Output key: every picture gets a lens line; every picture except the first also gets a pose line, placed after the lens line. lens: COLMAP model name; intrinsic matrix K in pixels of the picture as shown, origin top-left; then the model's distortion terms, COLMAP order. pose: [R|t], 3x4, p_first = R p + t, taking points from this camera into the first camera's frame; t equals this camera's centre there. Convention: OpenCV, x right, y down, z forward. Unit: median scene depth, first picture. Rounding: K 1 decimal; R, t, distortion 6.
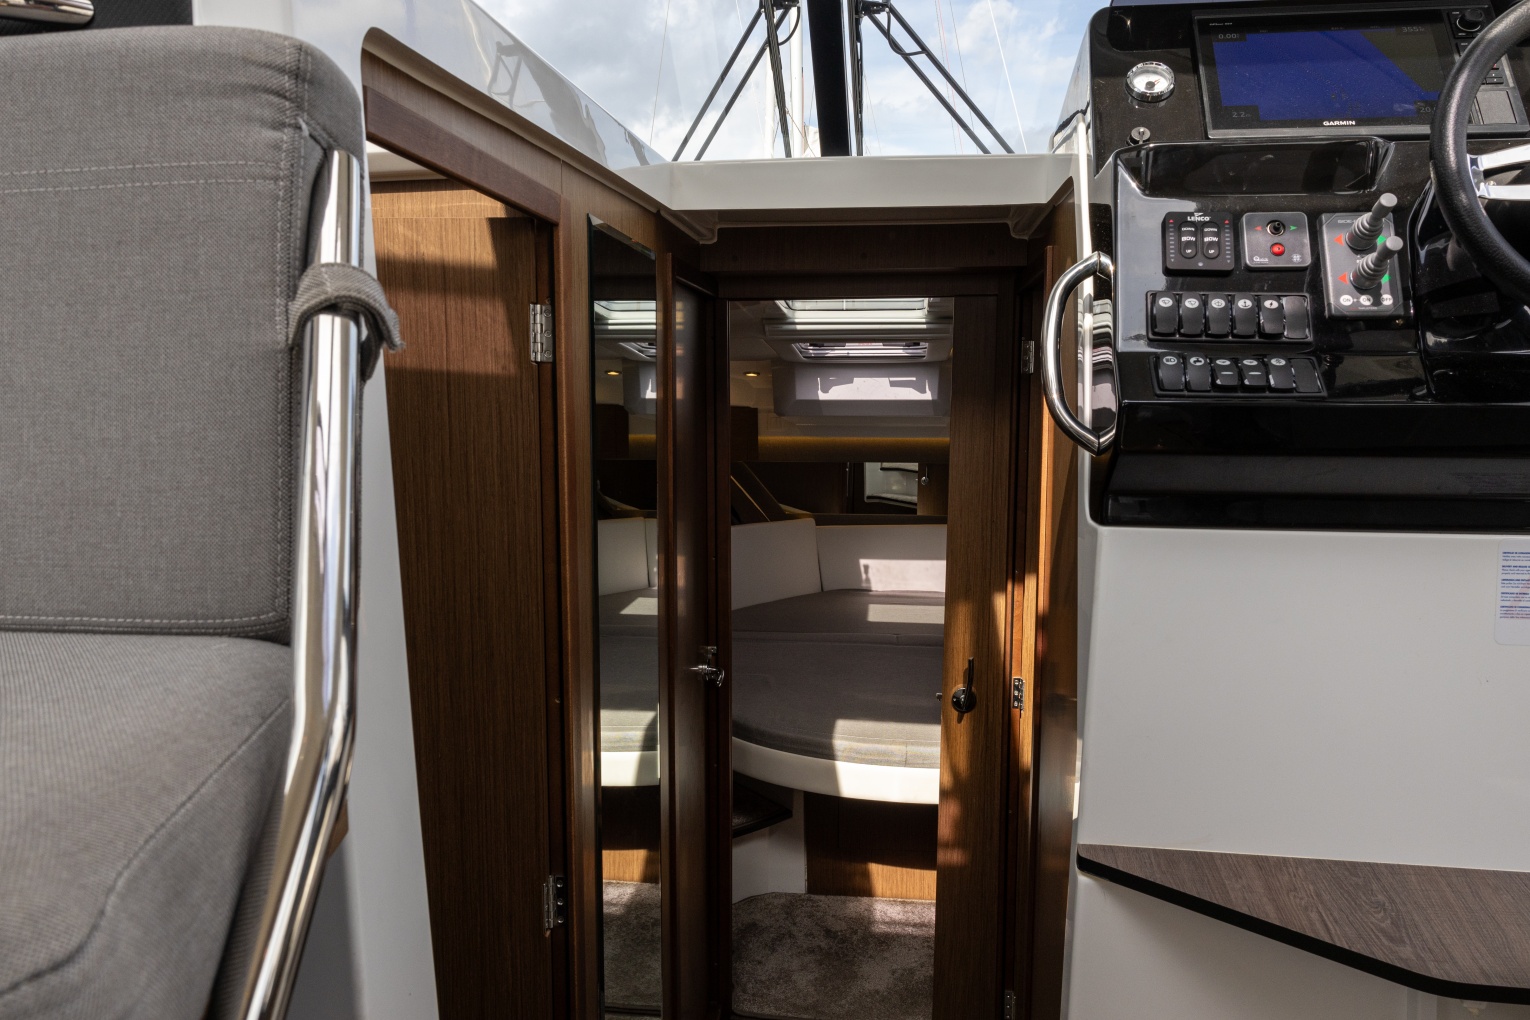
lens RADIAL K [[1032.7, 0, 765.0], [0, 1032.7, 510.0], [0, 0, 1]] dist [0.007538, 0.000281]
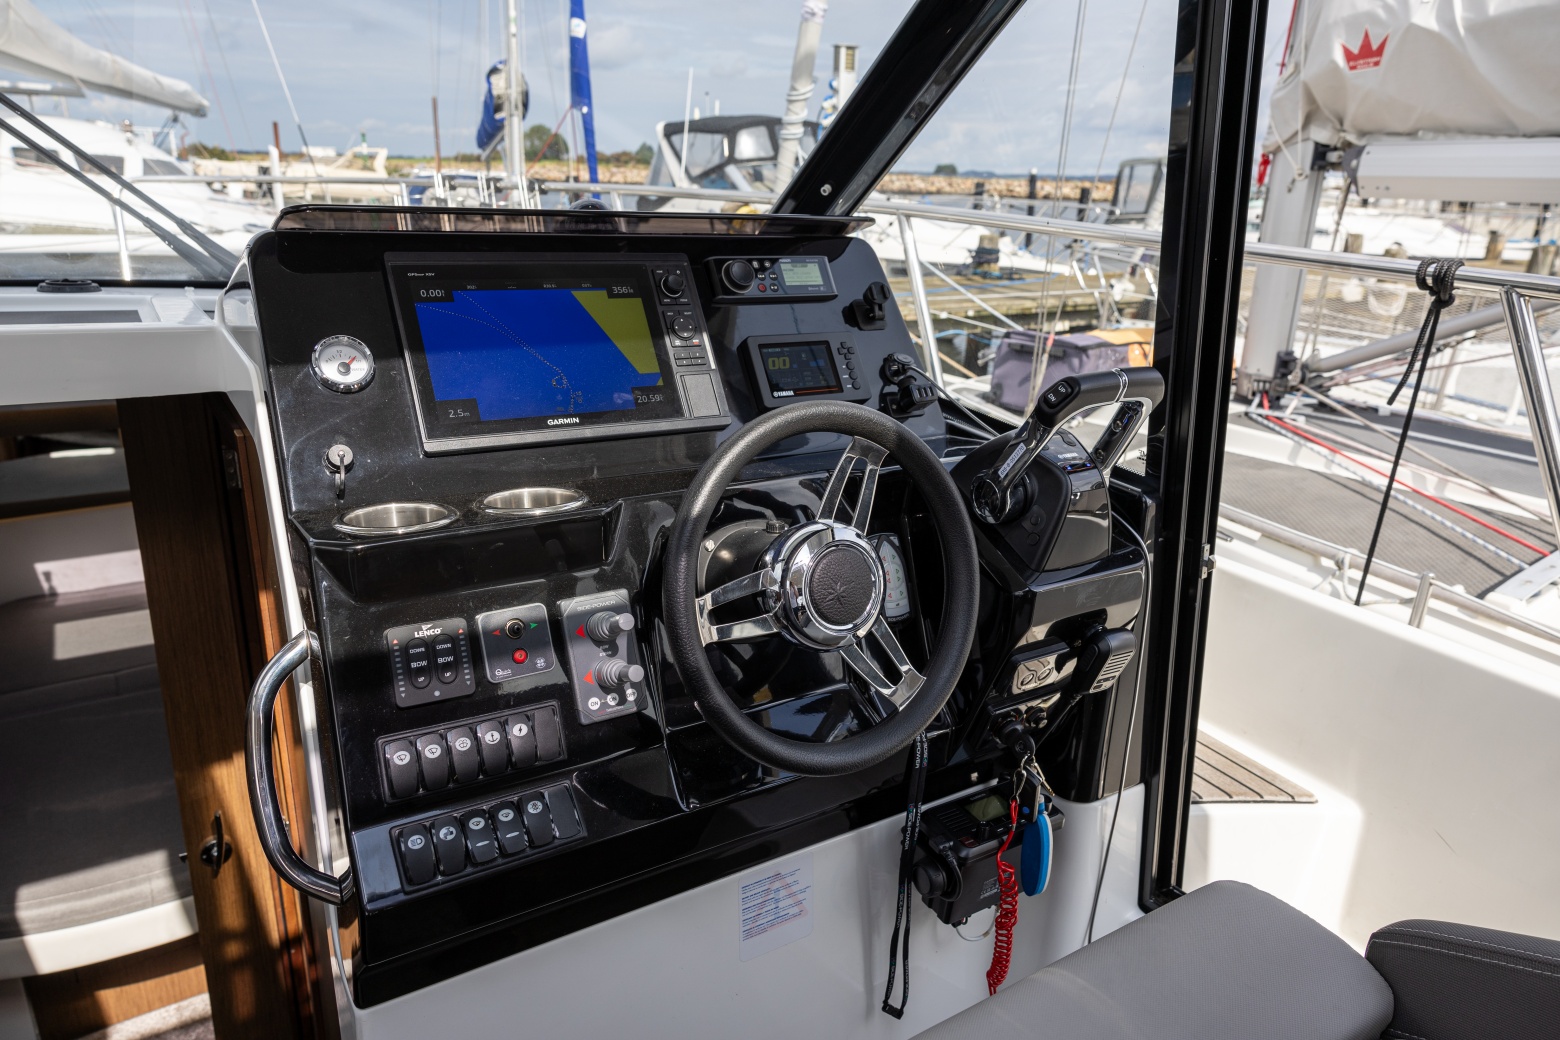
lens RADIAL K [[1041.0, 0, 780.0], [0, 1041.0, 520.0], [0, 0, 1]] dist [0.007801, 0.005183]
pose [[0.762483, -0.173586, 0.623288, 0.108400], [0.045180, 0.975271, 0.216344, -0.450300], [-0.645429, -0.136799, 0.751470, 0.170339]]
